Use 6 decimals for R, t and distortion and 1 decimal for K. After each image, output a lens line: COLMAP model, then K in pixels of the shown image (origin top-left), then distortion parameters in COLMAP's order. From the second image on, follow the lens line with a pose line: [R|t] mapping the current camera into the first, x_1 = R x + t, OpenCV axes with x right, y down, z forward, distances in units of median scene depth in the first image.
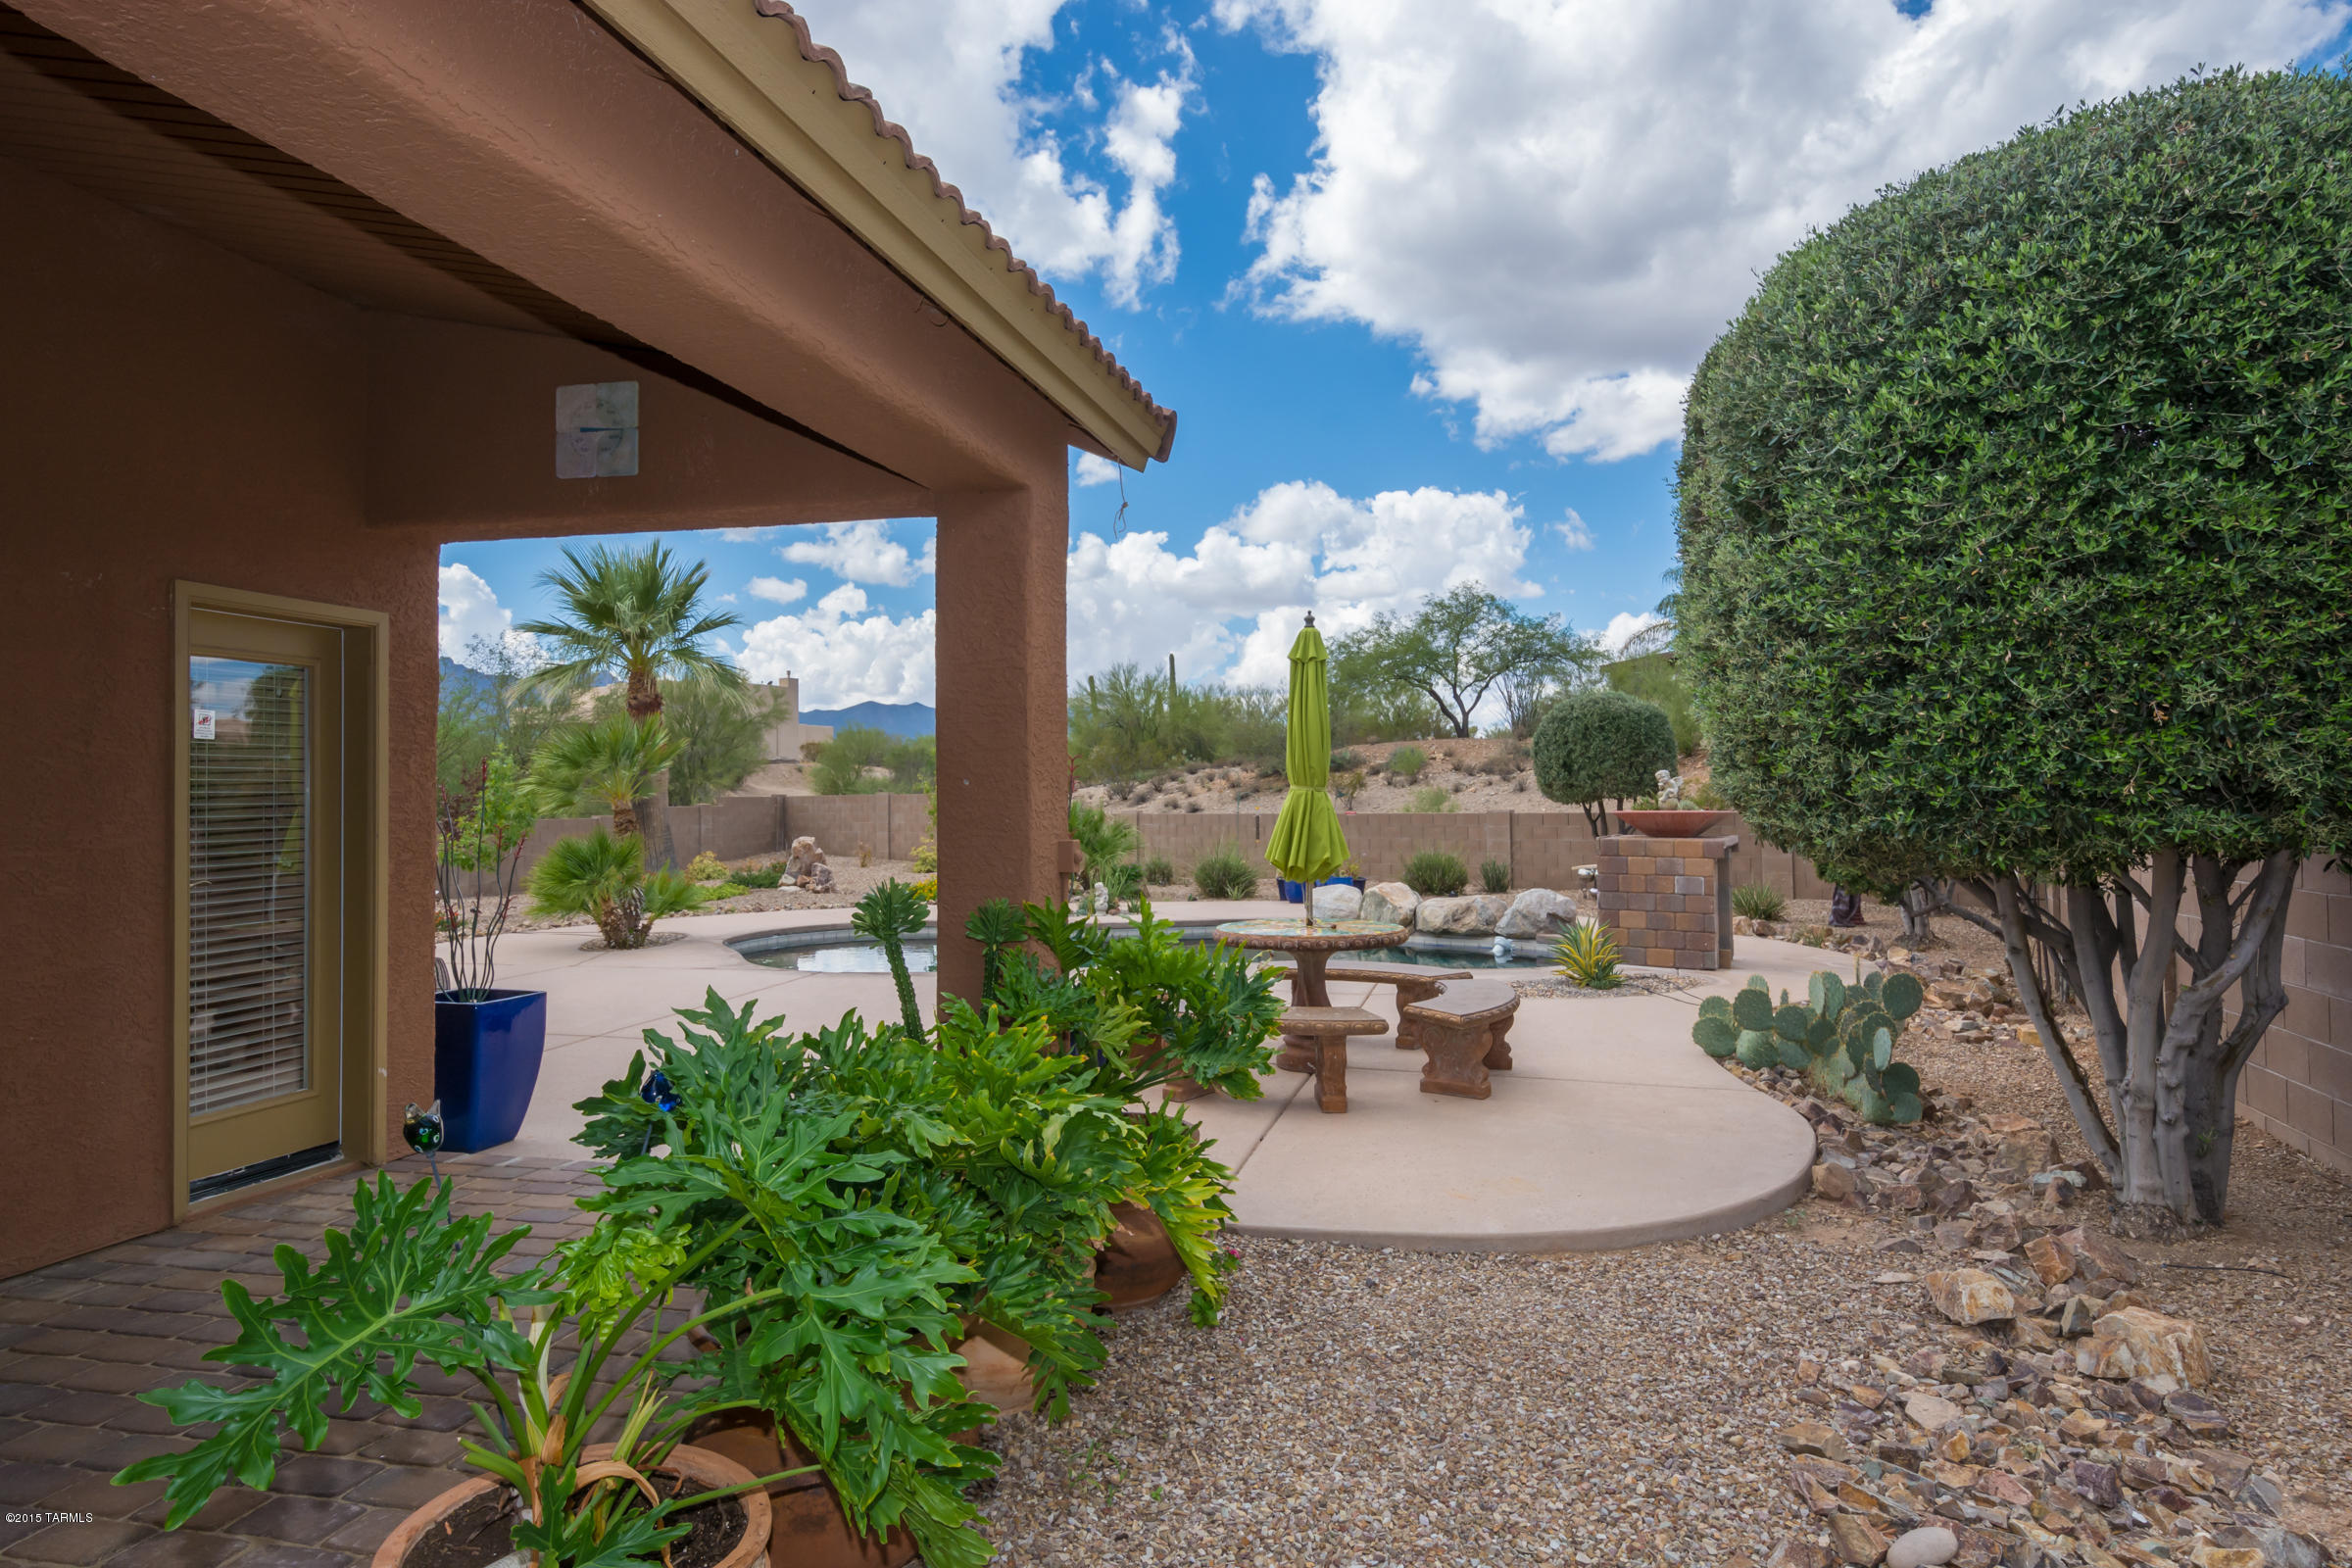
lens RADIAL K [[1366.1, 0, 1186.6], [0, 1366.1, 769.8], [0, 0, 1]] dist [0.026149, 0.000181]
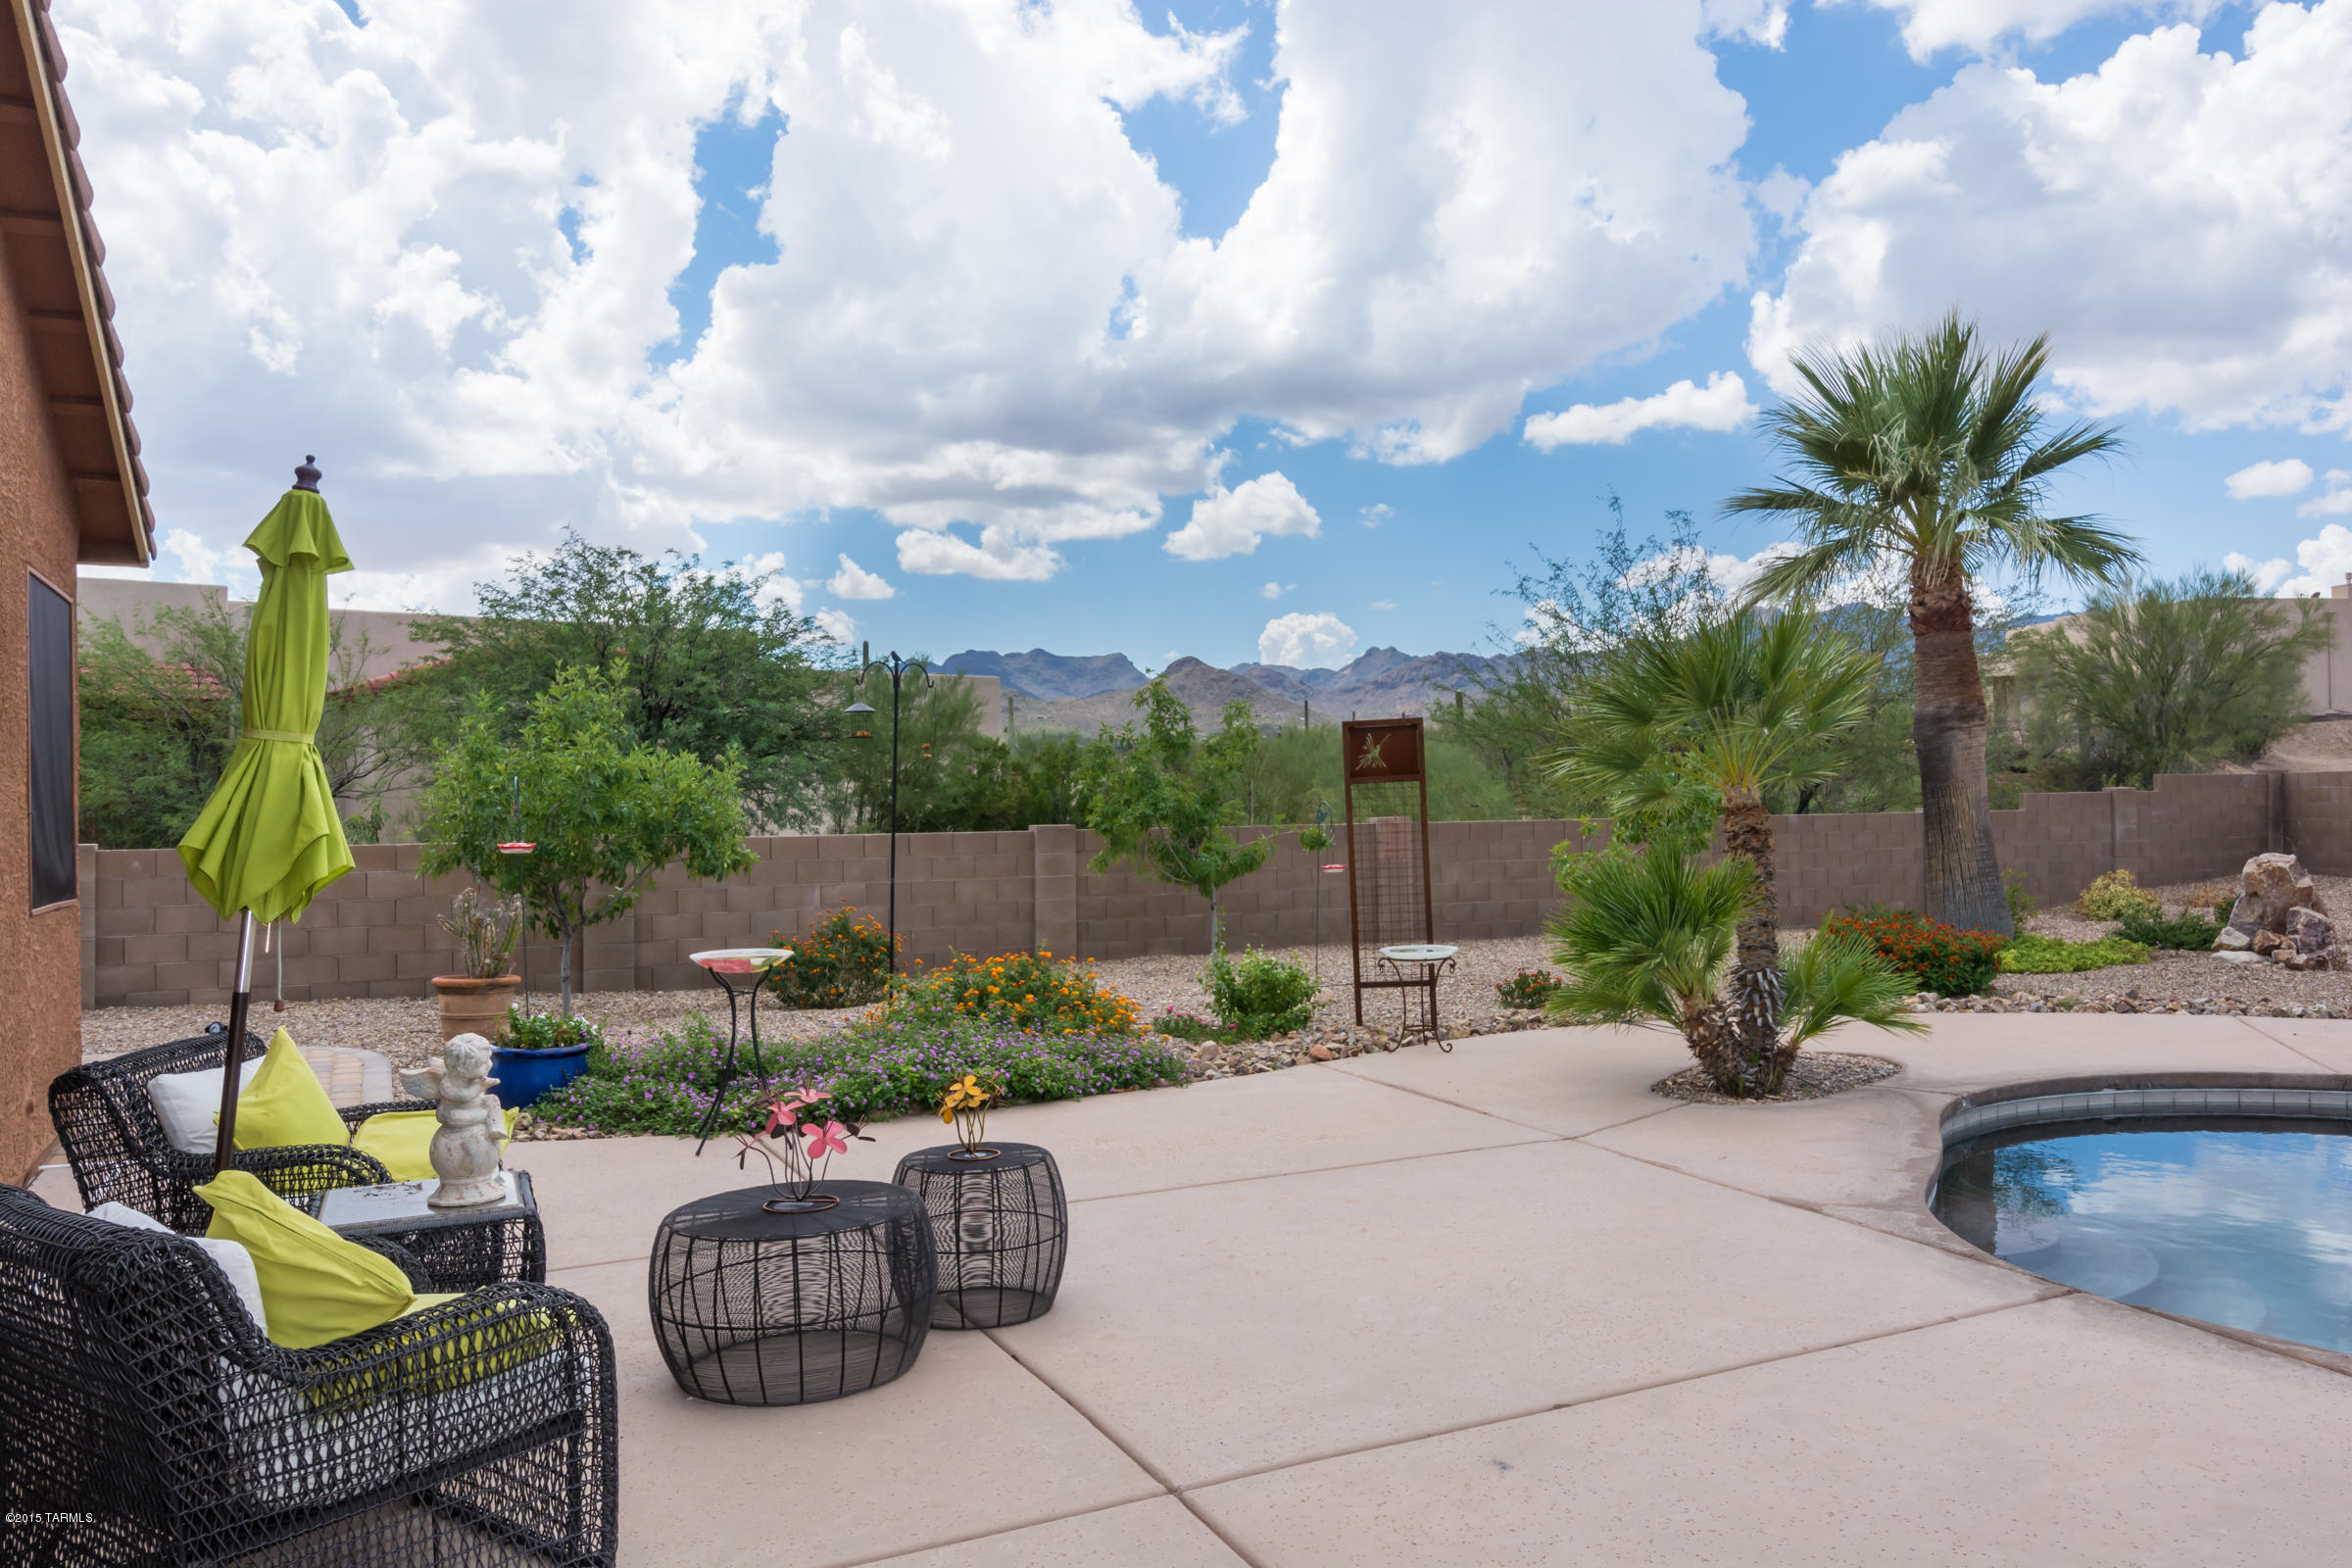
lens RADIAL K [[1744.4, 0, 1176.0], [0, 1744.4, 784.0], [0, 0, 1]] dist [0.021146, -0.024865]
pose [[0.633493, -0.008018, -0.773707, -0.038476], [0.026347, 0.999590, 0.011214, 0.006073], [0.773300, -0.027489, 0.633444, 0.303214]]
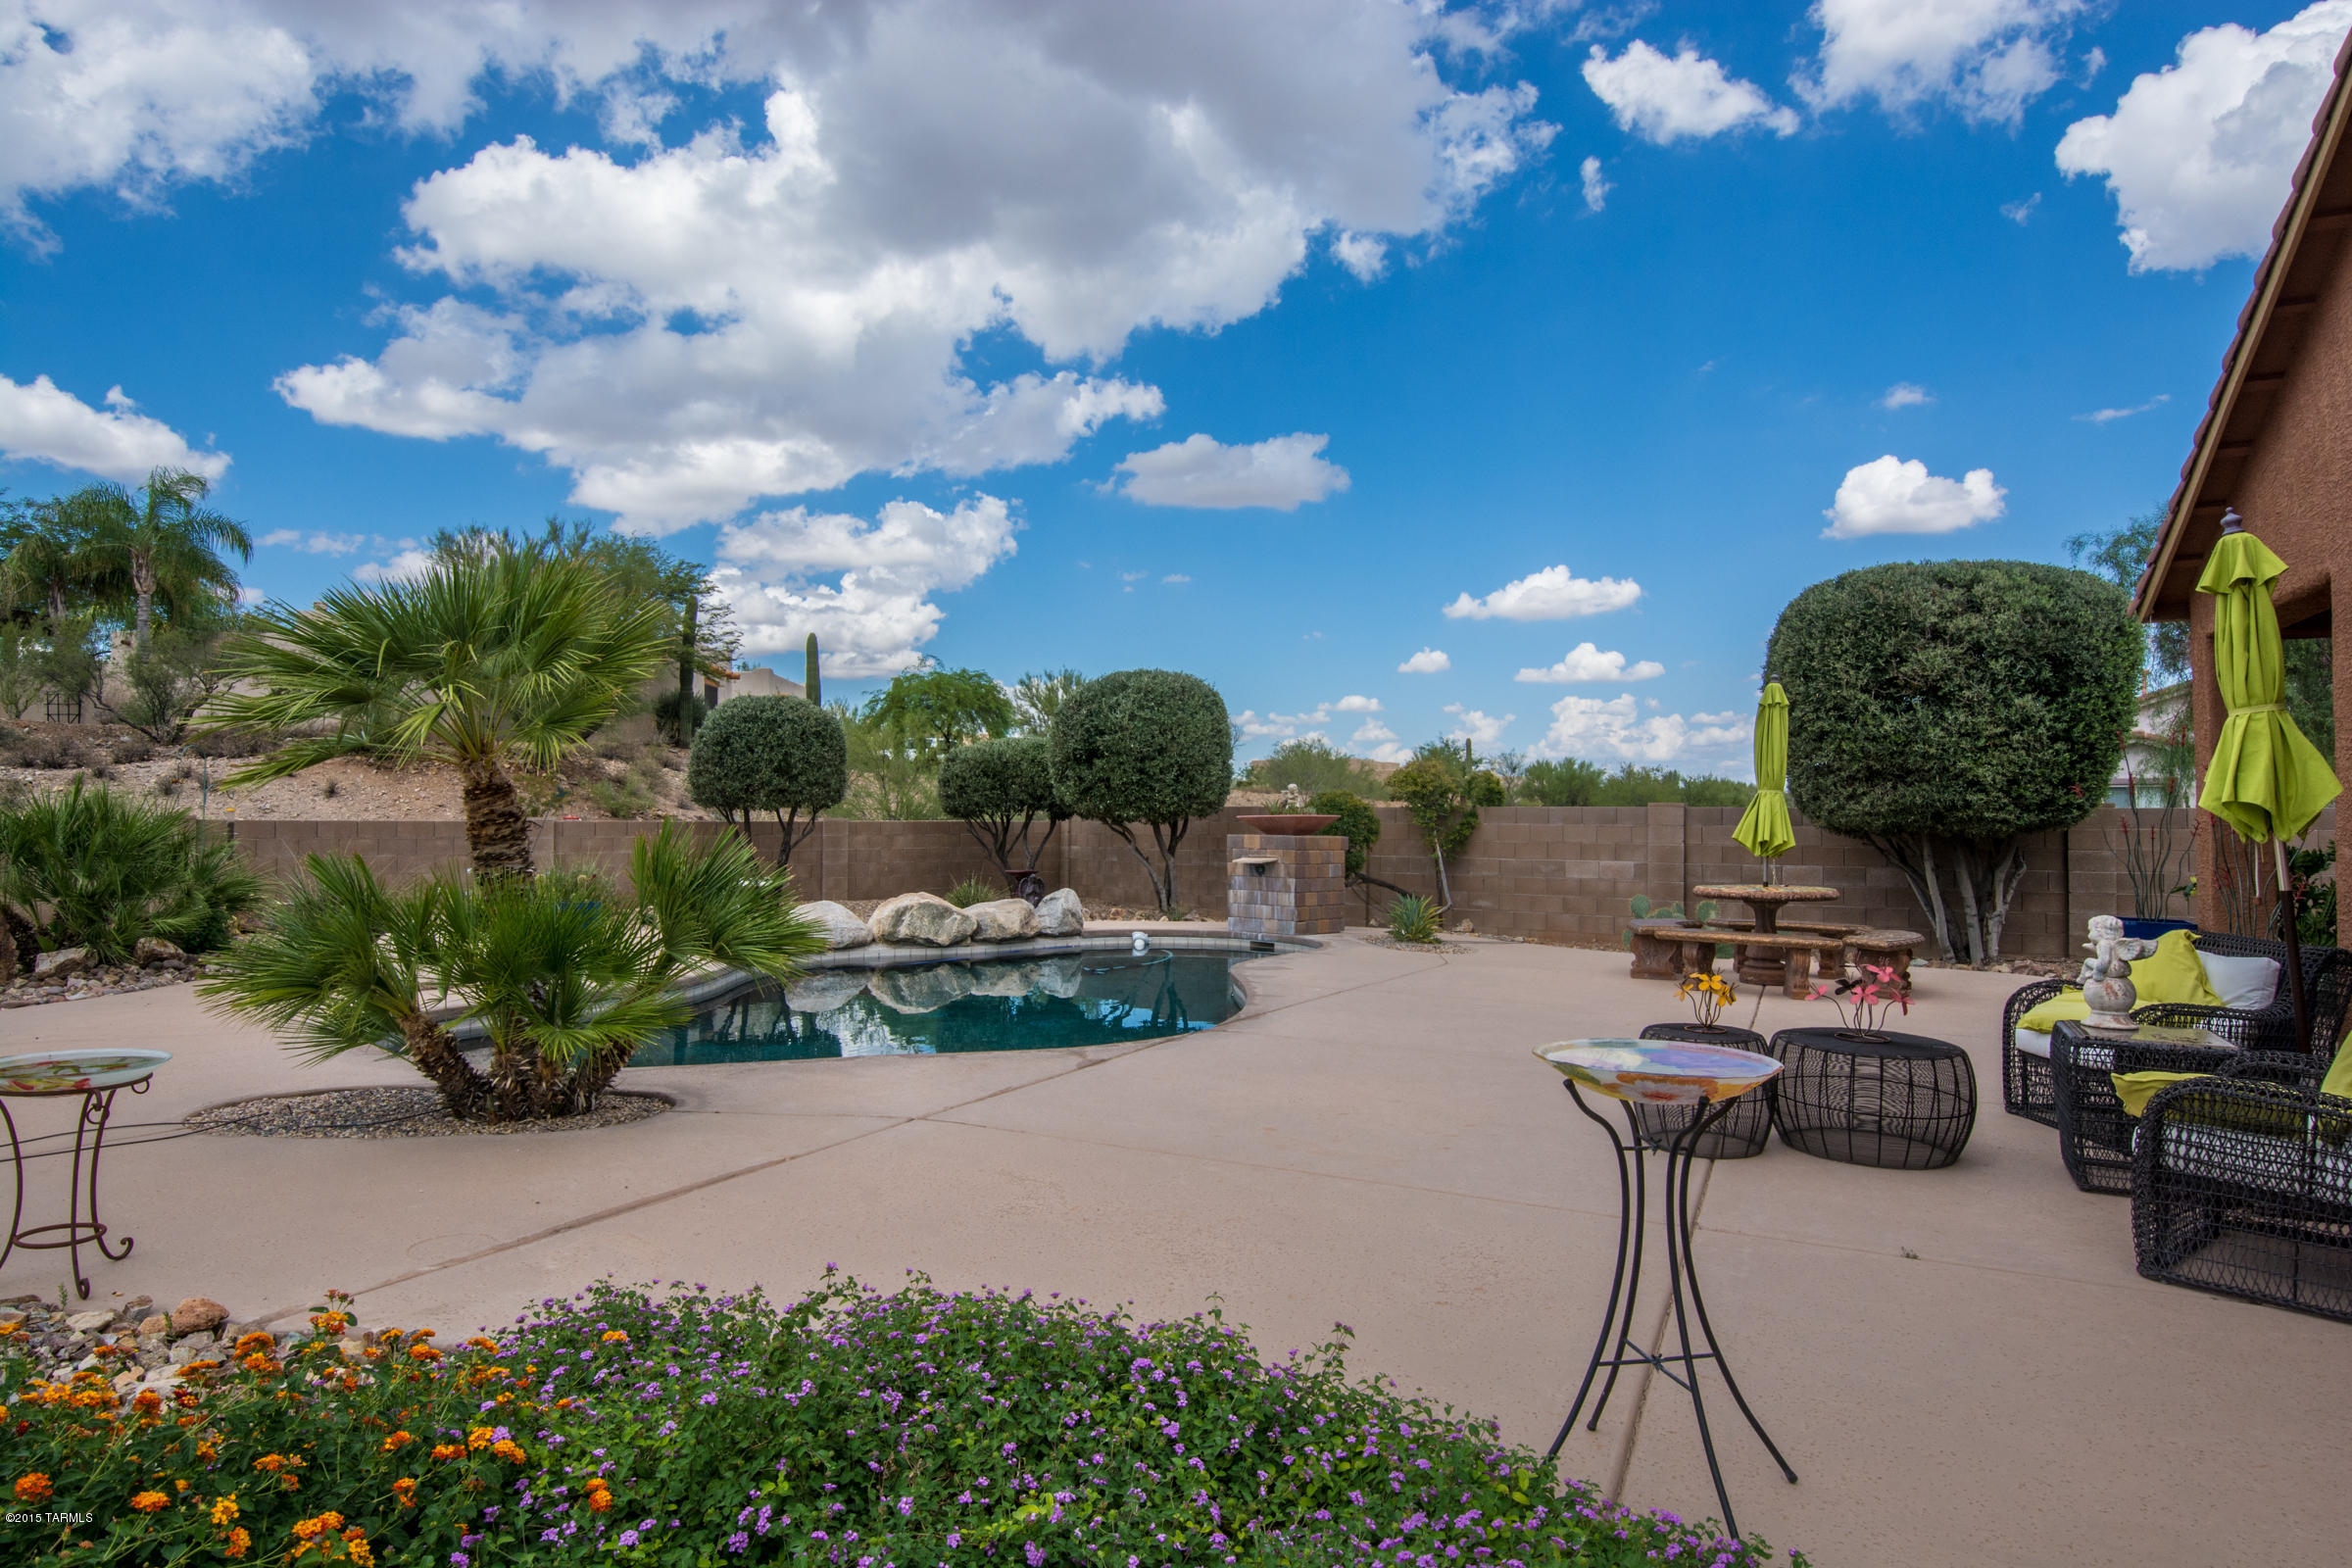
lens RADIAL K [[1350.4, 0, 1181.0], [0, 1350.4, 789.8], [0, 0, 1]] dist [0.003708, -0.001743]
pose [[0.181123, 0.029999, 0.983003, -0.516830], [-0.028663, 0.999271, -0.025214, 0.022911], [-0.983043, -0.023609, 0.181850, 0.487225]]
